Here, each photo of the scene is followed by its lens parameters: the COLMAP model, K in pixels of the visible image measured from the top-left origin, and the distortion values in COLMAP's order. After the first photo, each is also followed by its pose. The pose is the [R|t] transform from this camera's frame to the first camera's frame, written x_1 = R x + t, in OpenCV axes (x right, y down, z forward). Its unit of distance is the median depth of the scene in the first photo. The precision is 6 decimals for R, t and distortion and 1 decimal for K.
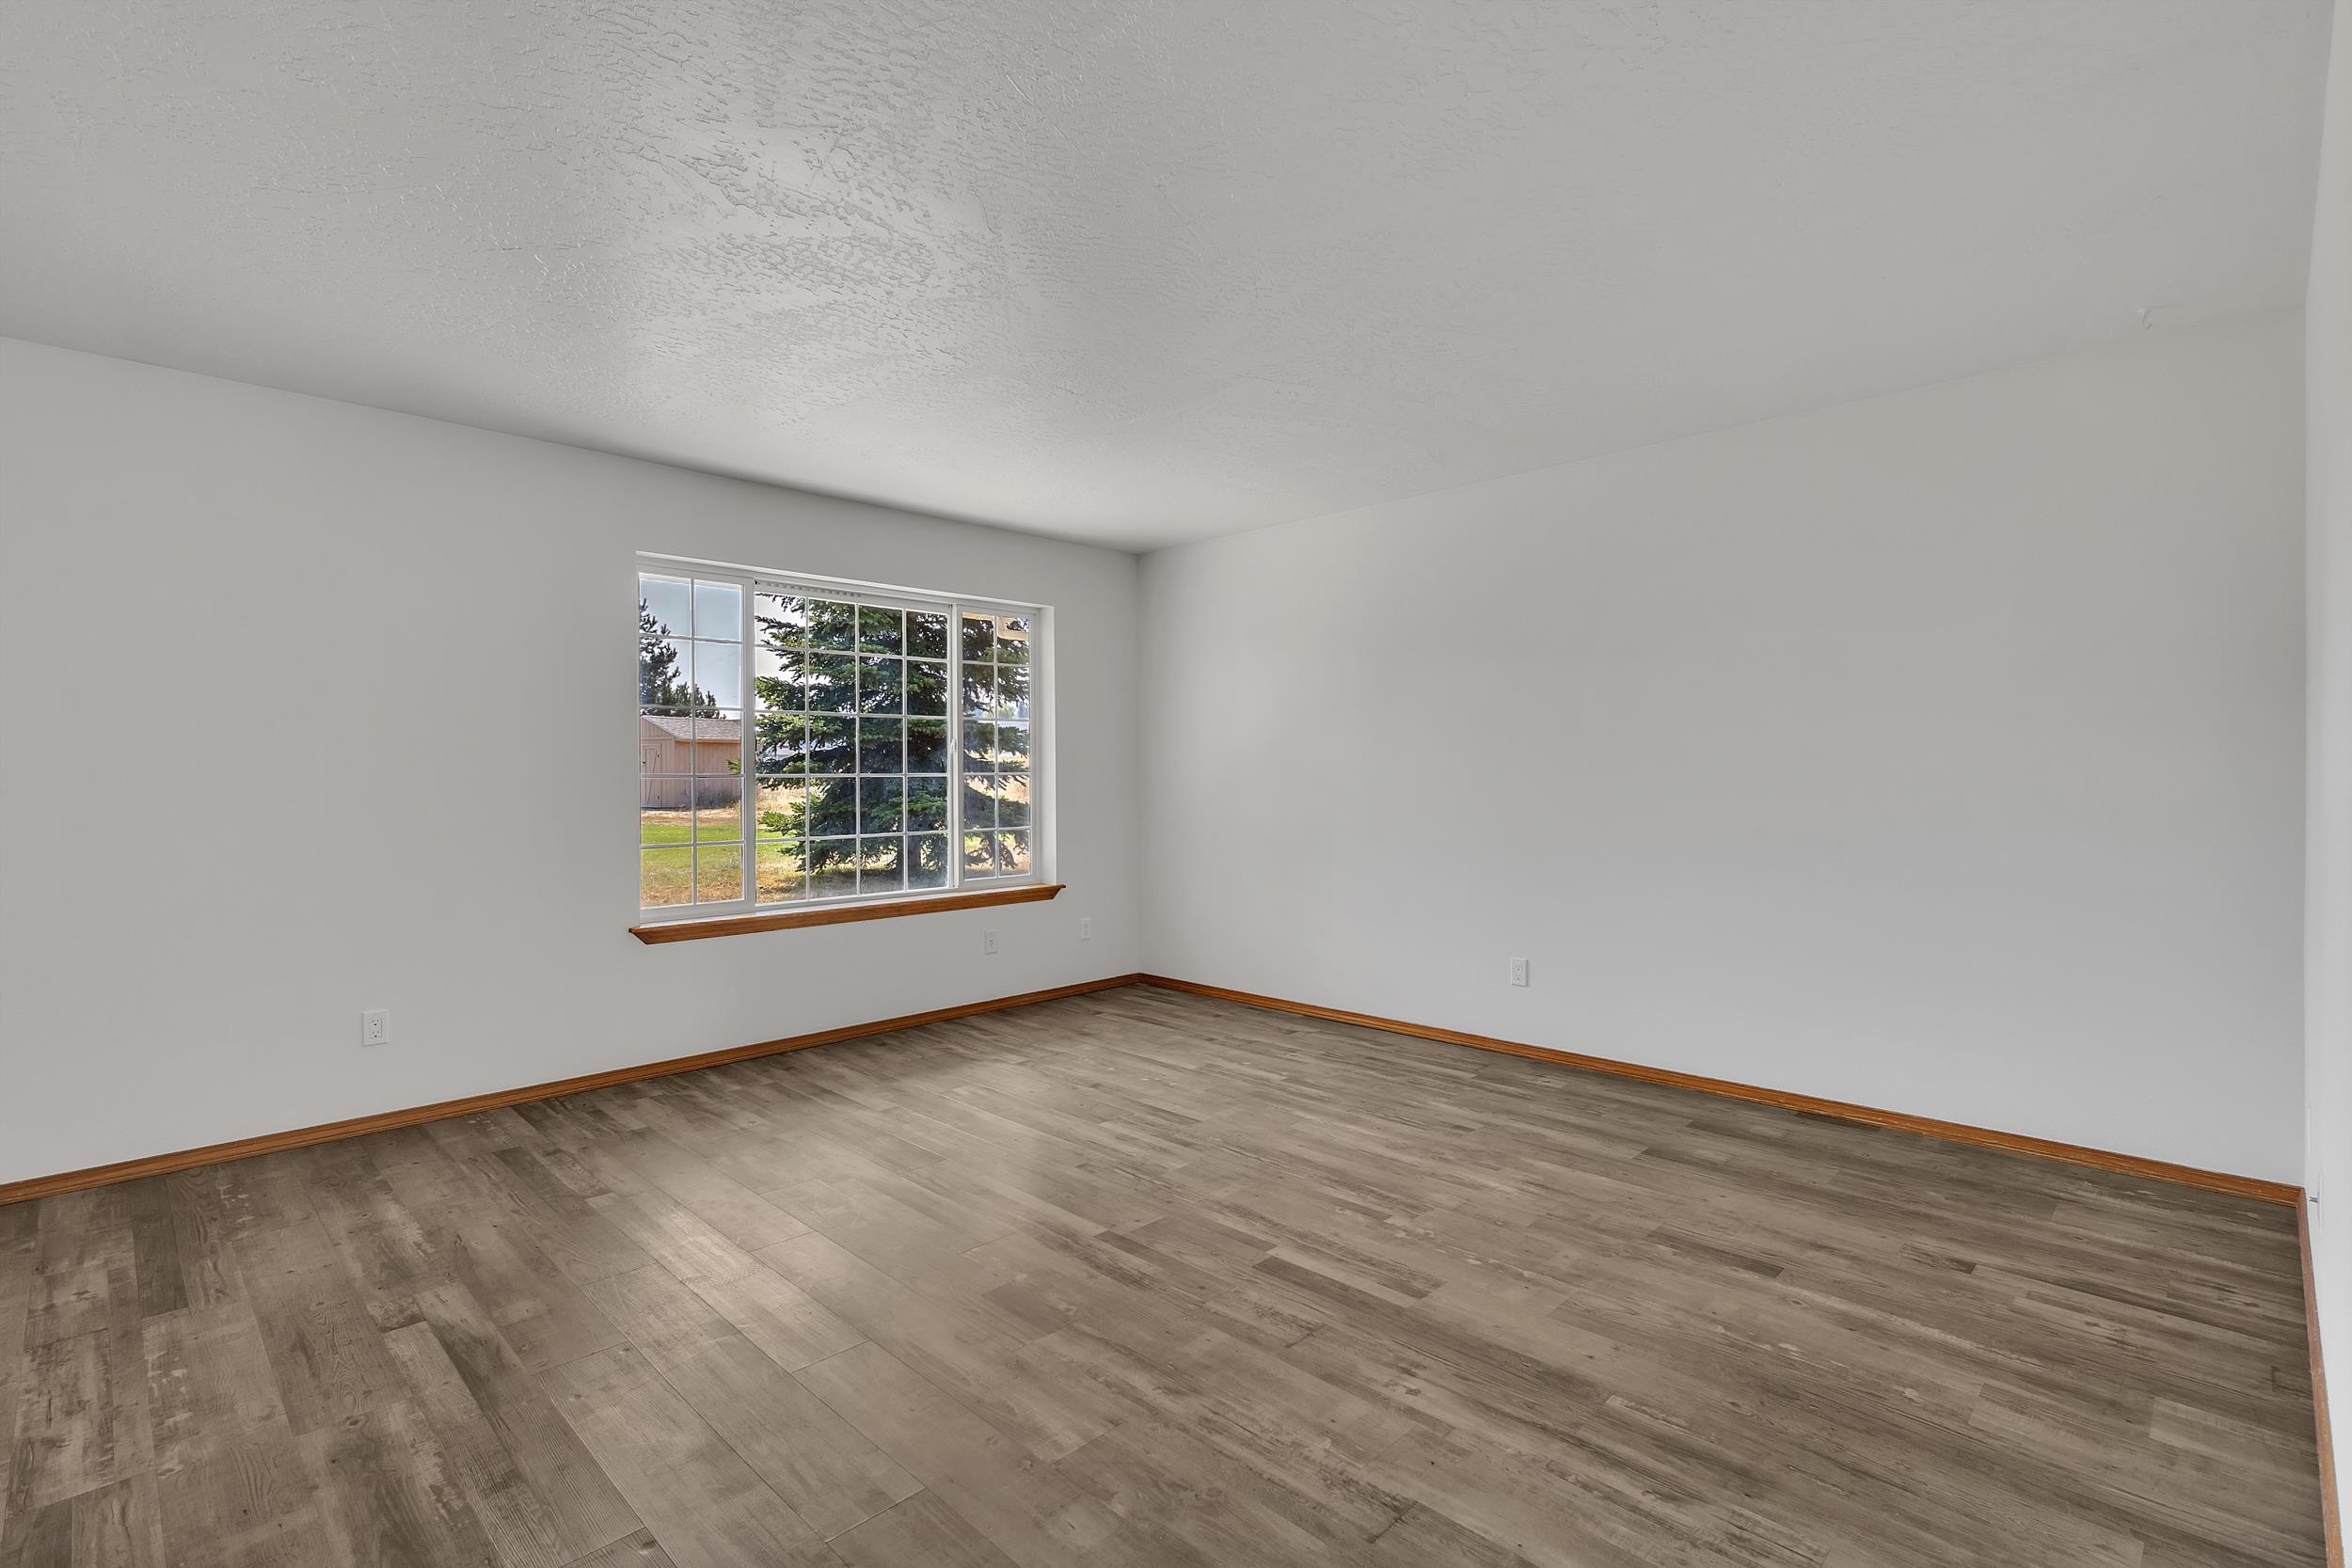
lens RADIAL K [[1080.5, 0, 1179.5], [0, 1080.5, 768.4], [0, 0, 1]] dist [0.010777, -0.002880]
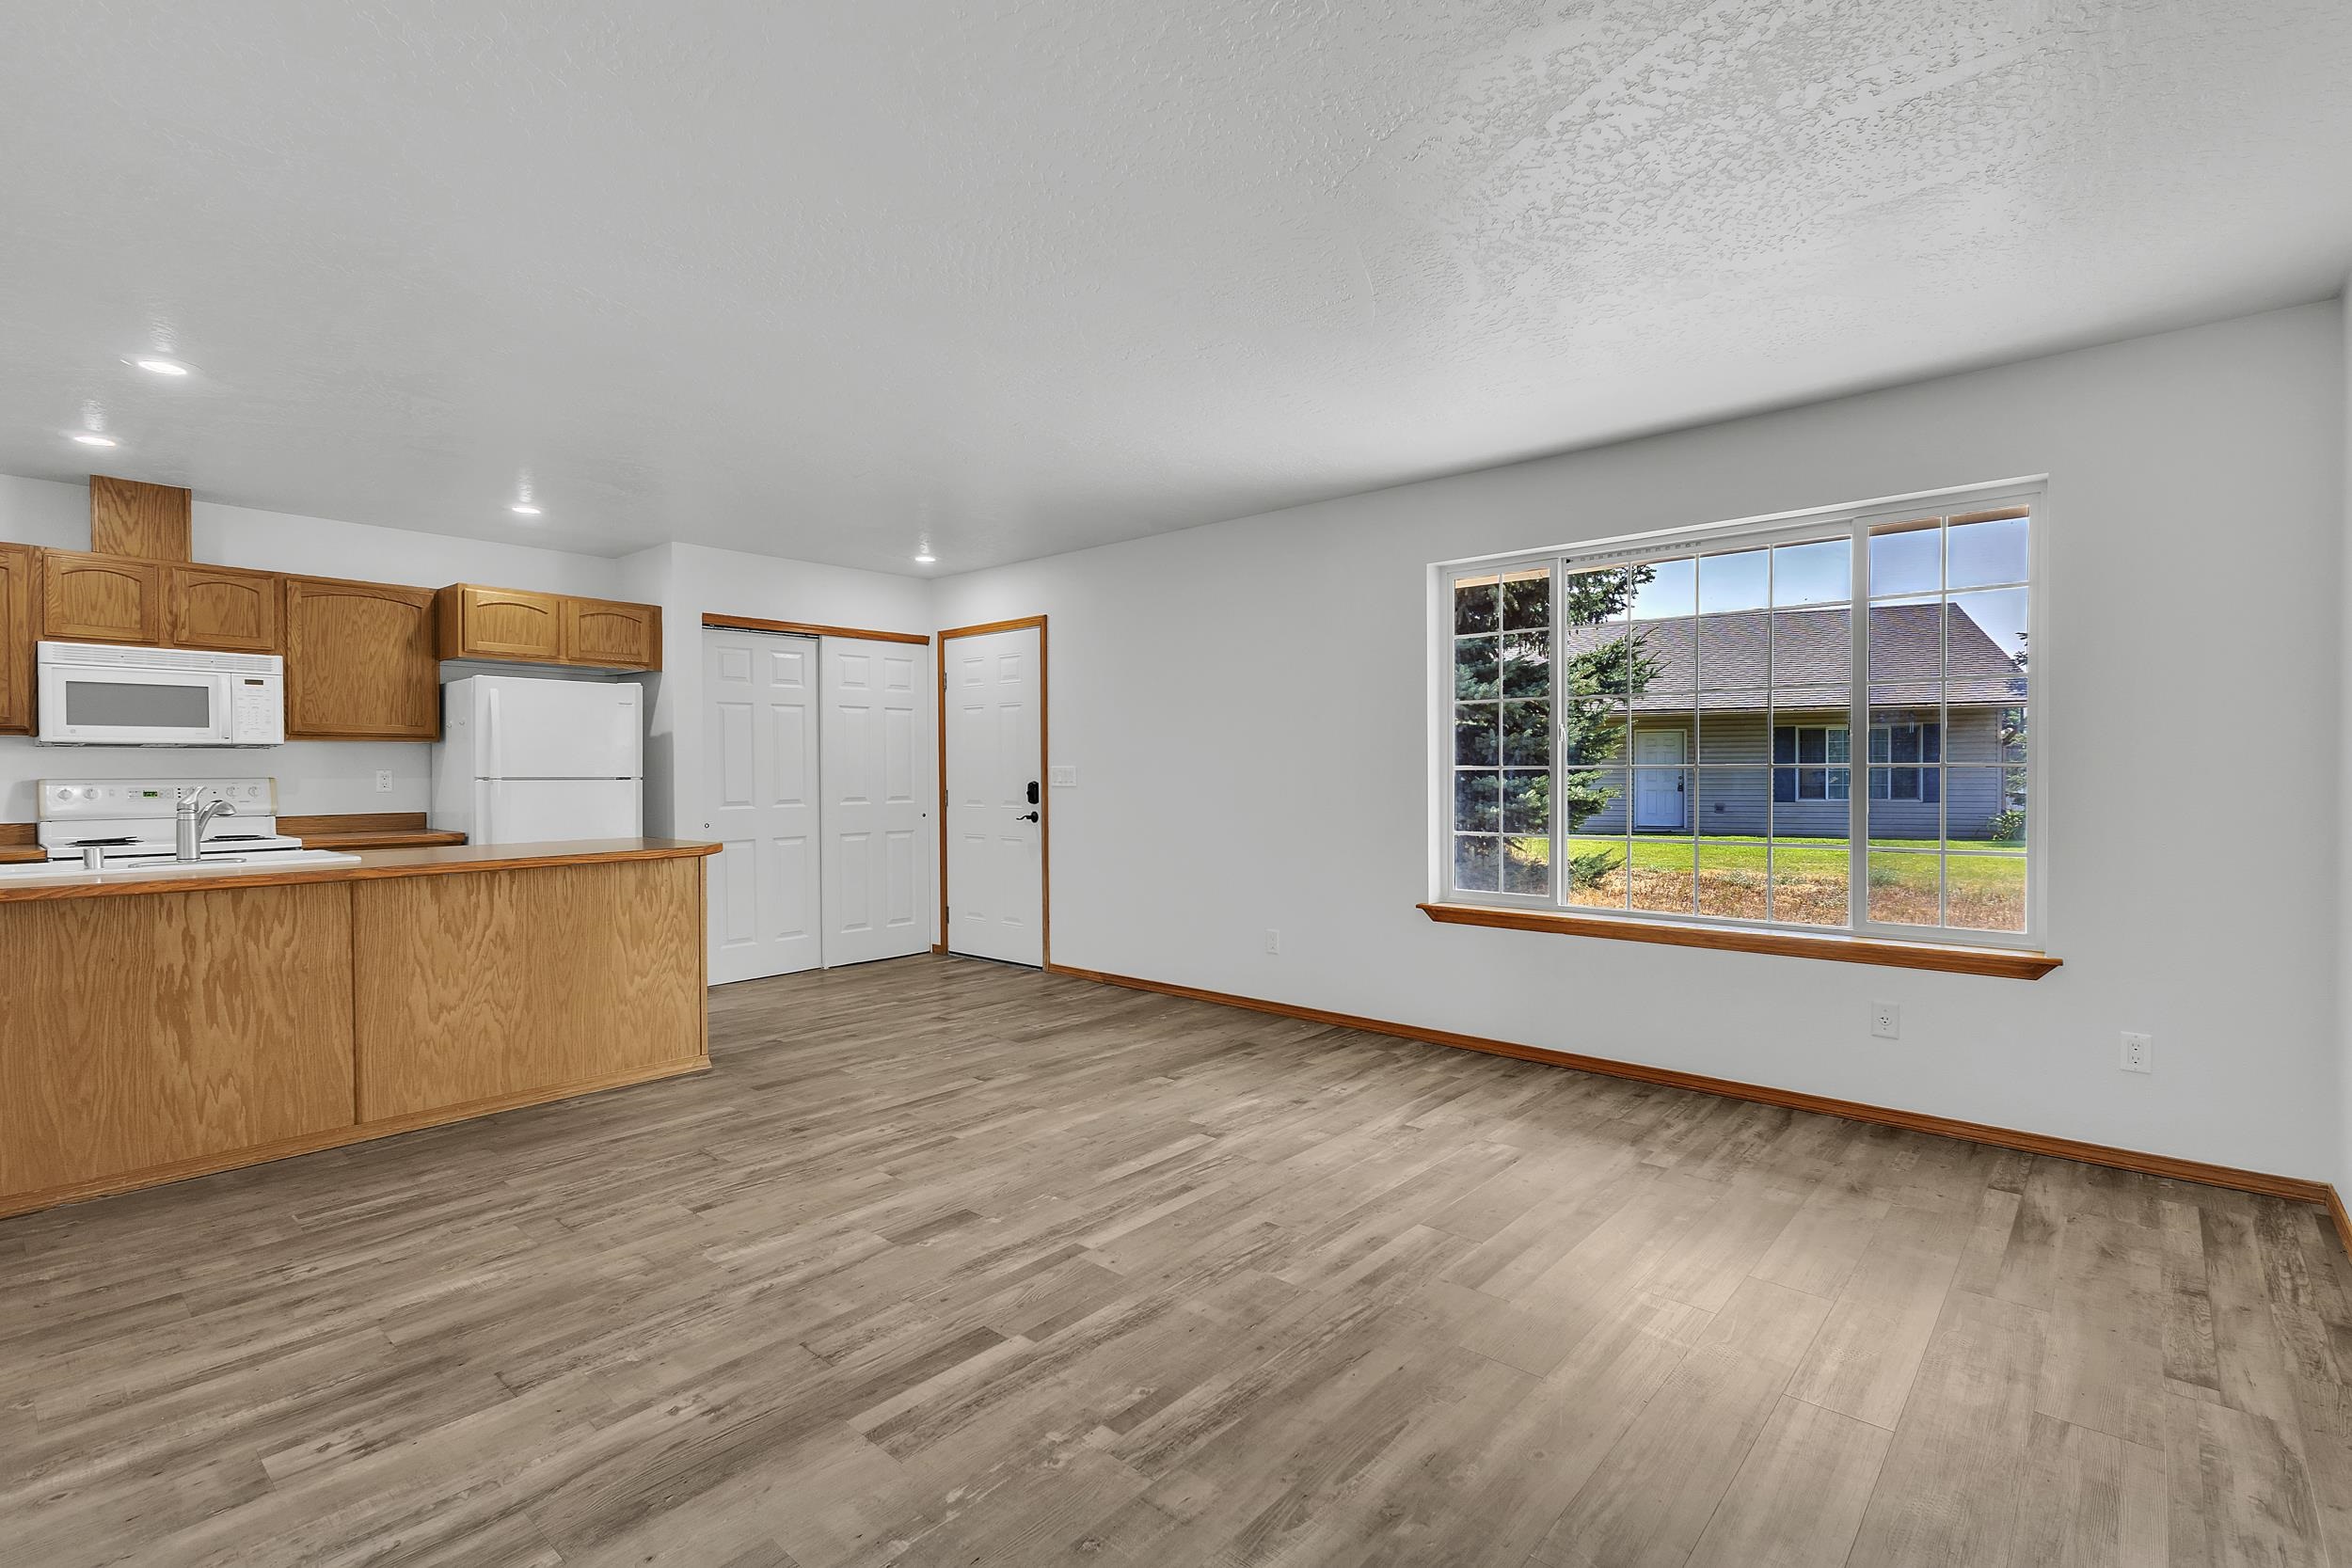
lens RADIAL K [[1080.5, 0, 1182.3], [0, 1080.5, 788.4], [0, 0, 1]] dist [0.010777, -0.002880]
pose [[0.056825, 0.023123, -0.998116, 0.897296], [0.007834, 0.999691, 0.023605, 0.000278], [0.998353, -0.009161, 0.056626, 1.052269]]
